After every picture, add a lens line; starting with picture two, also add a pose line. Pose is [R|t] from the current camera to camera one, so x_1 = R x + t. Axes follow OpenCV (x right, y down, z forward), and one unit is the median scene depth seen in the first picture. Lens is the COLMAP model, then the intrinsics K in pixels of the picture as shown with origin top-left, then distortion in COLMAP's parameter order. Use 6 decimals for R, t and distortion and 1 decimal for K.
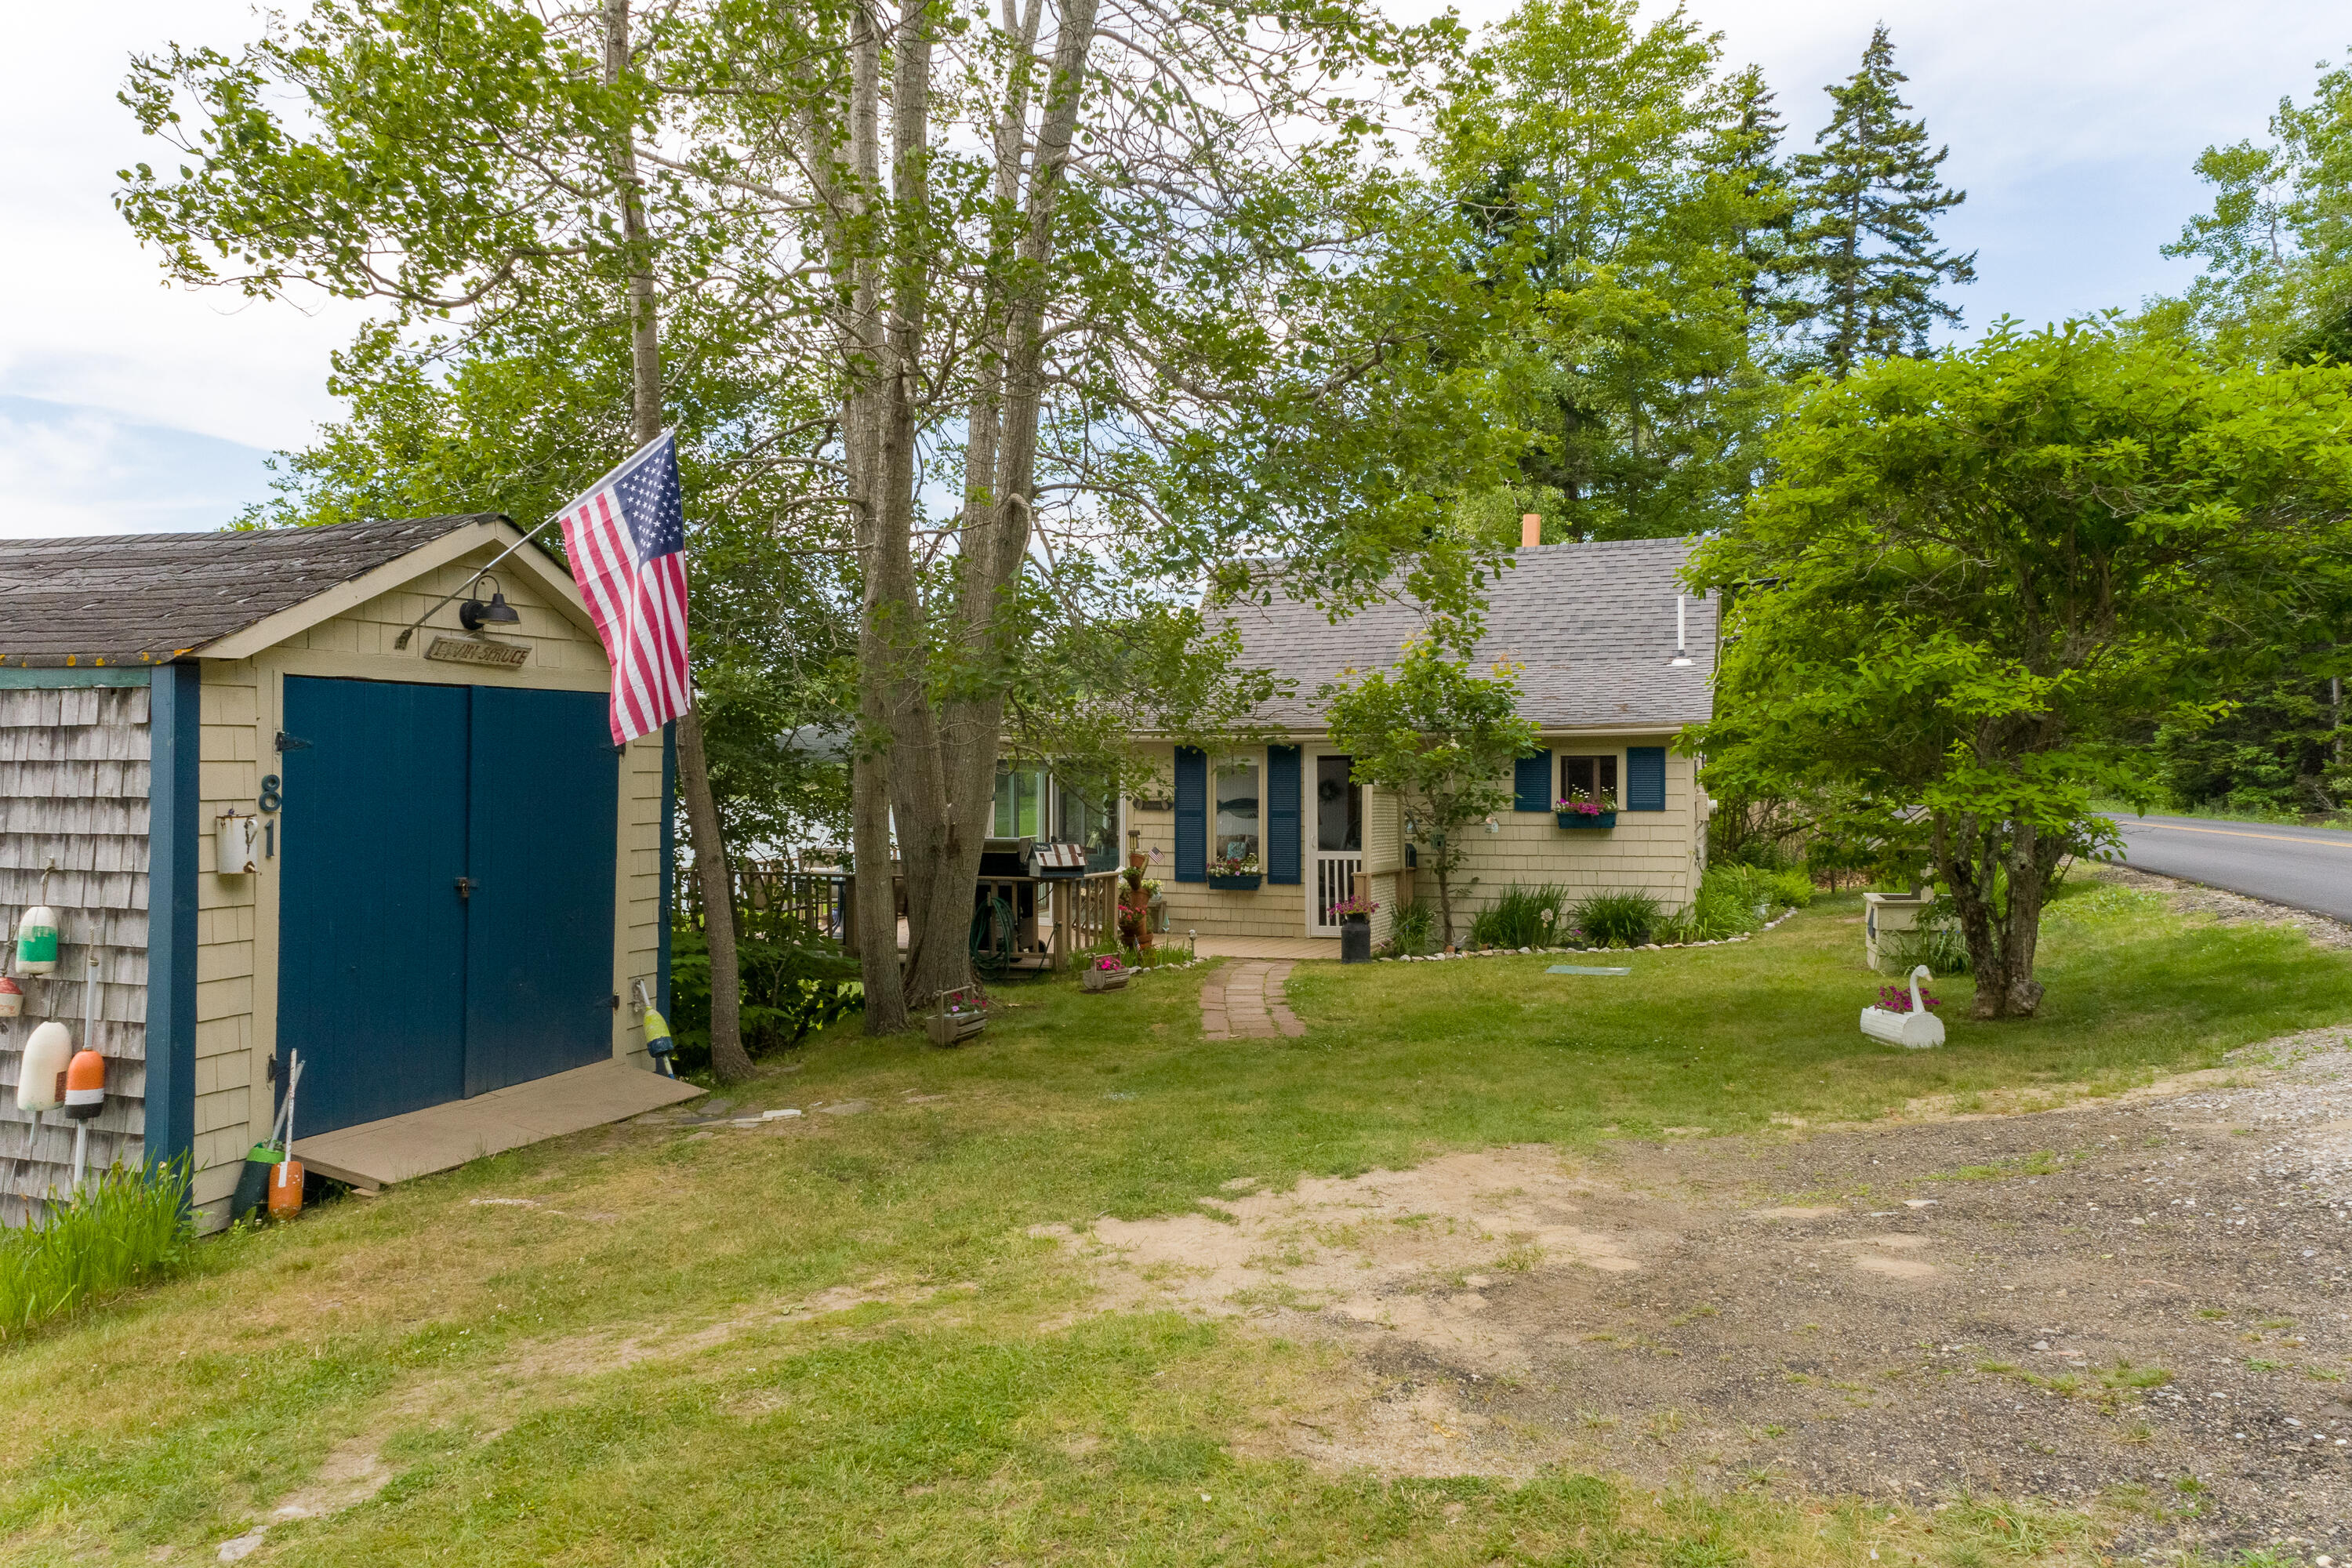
lens RADIAL K [[1592.5, 0, 1182.7], [0, 1592.5, 775.6], [0, 0, 1]] dist [0.026244, 0.014748]
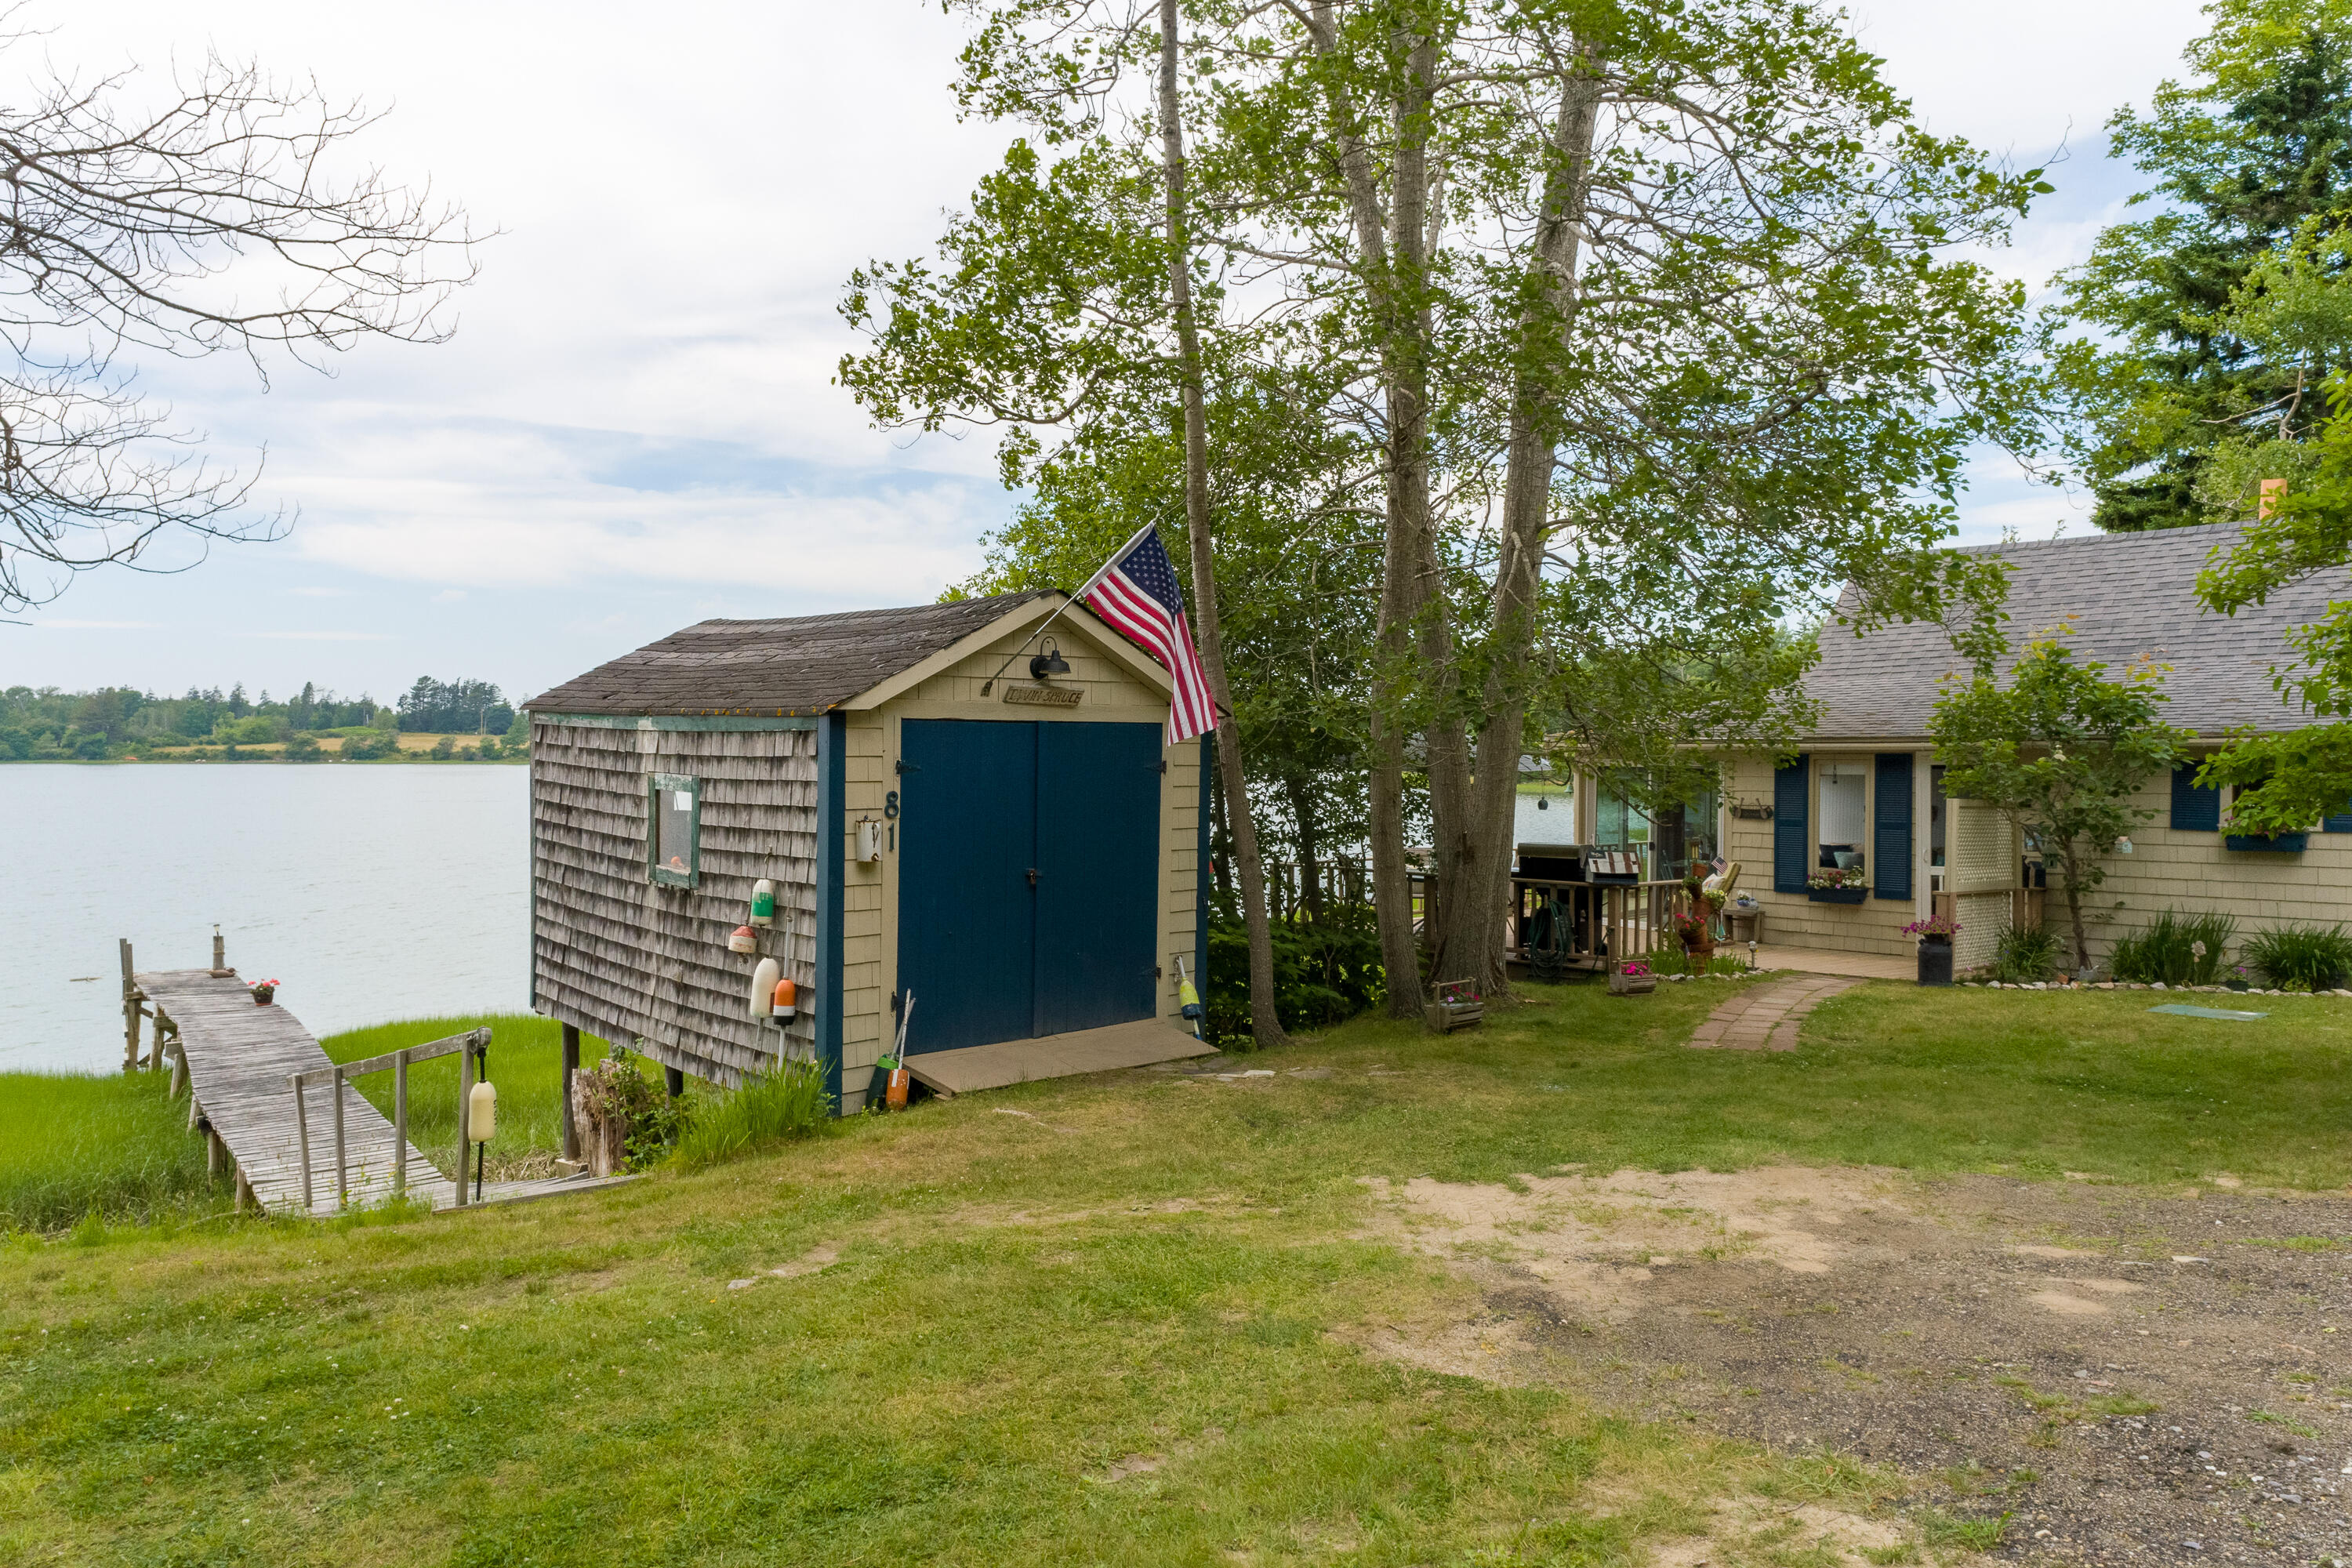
lens RADIAL K [[1592.5, 0, 1167.8], [0, 1592.5, 773.0], [0, 0, 1]] dist [0.026244, 0.014748]
pose [[0.890180, 0.005912, -0.455571, 0.277117], [-0.004457, 0.999981, 0.004267, -0.023415], [0.455588, -0.001768, 0.890189, -0.121196]]
